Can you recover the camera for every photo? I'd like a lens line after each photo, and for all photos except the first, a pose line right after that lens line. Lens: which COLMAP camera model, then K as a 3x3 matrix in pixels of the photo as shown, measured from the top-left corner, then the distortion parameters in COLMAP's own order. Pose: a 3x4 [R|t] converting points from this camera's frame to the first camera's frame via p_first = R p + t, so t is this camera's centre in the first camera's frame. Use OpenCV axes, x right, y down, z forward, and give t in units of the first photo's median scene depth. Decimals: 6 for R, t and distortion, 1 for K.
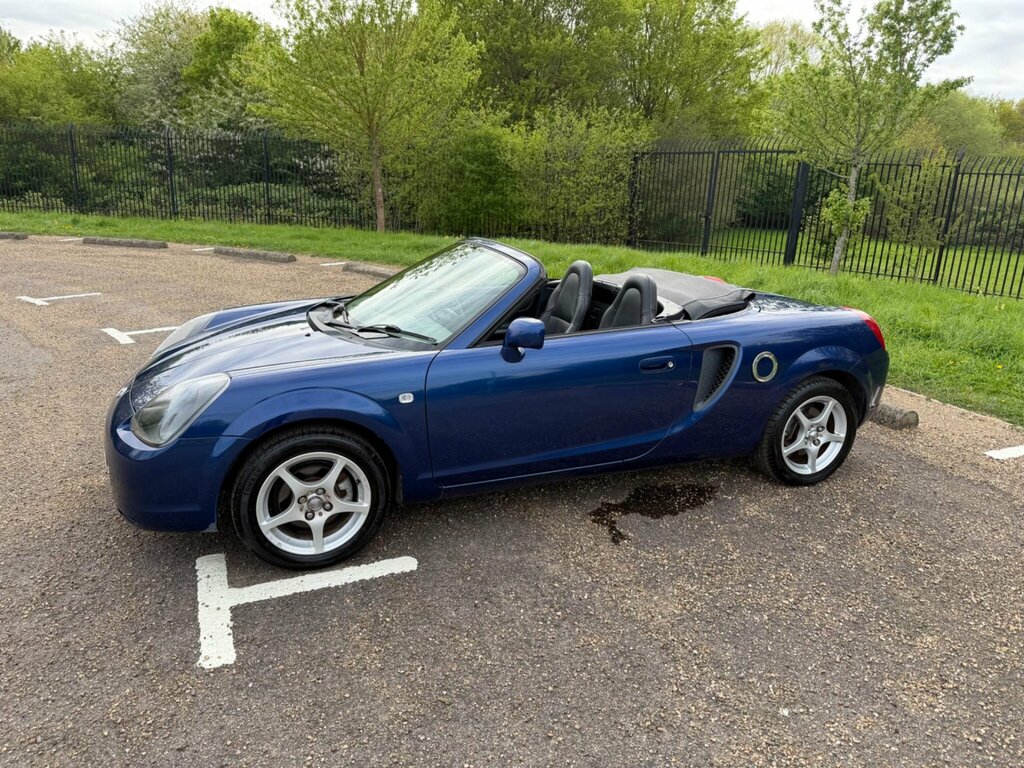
lens RADIAL K [[734.4, 0, 514.8], [0, 734.4, 411.4], [0, 0, 1]] dist [0.044185, -0.064259]
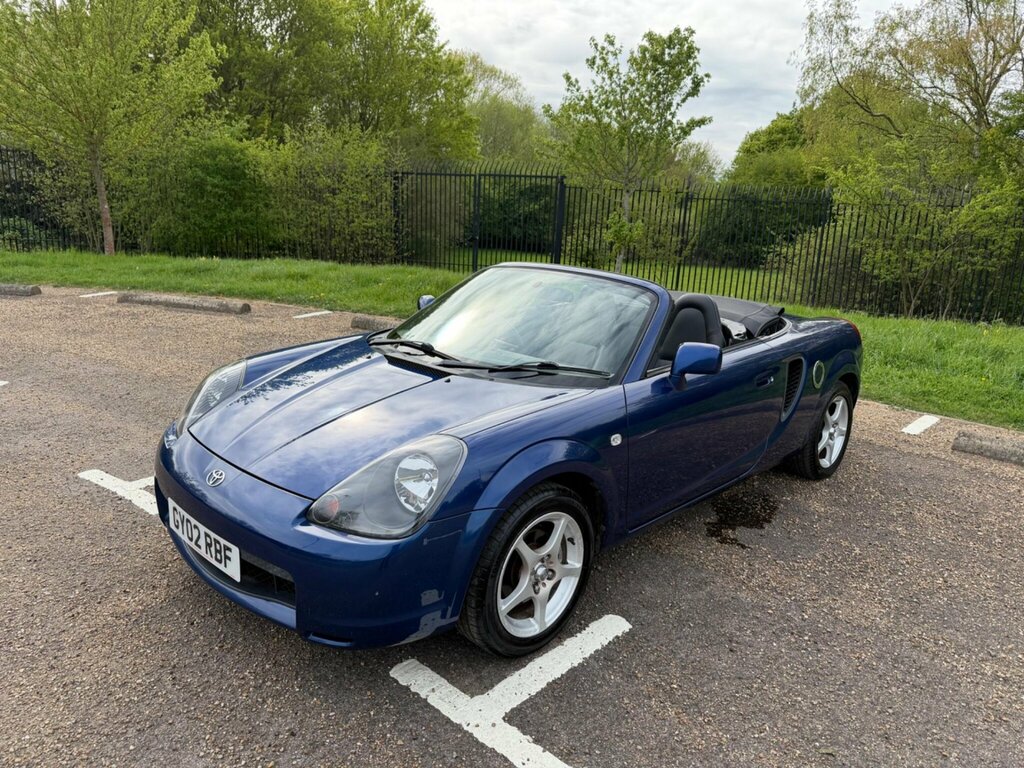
lens RADIAL K [[734.4, 0, 532.4], [0, 734.4, 414.2], [0, 0, 1]] dist [0.044185, -0.064259]
pose [[0.908356, -0.102102, 0.405541, -0.139457], [0.110413, 0.993882, 0.002918, -0.014529], [-0.403358, 0.042126, 0.914072, 0.048794]]
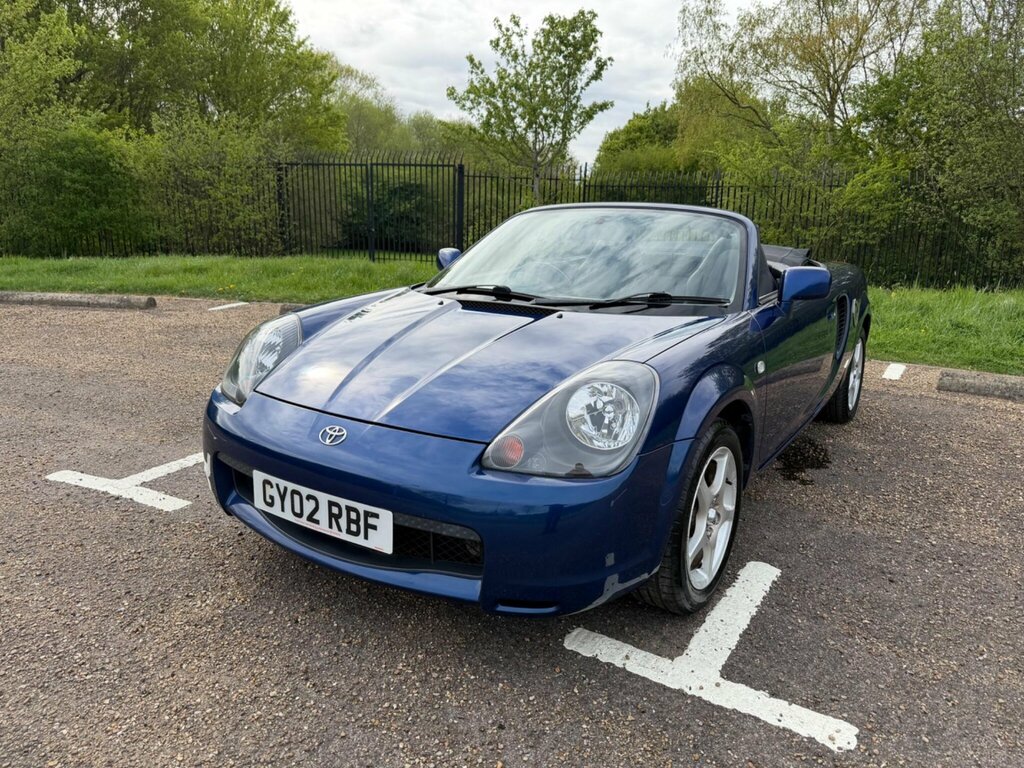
lens RADIAL K [[734.4, 0, 535.2], [0, 734.4, 400.8], [0, 0, 1]] dist [0.044185, -0.064259]
pose [[0.814463, -0.153476, 0.559549, -0.189991], [0.179659, 0.983694, 0.008307, -0.007372], [-0.551700, 0.093762, 0.828756, 0.104047]]
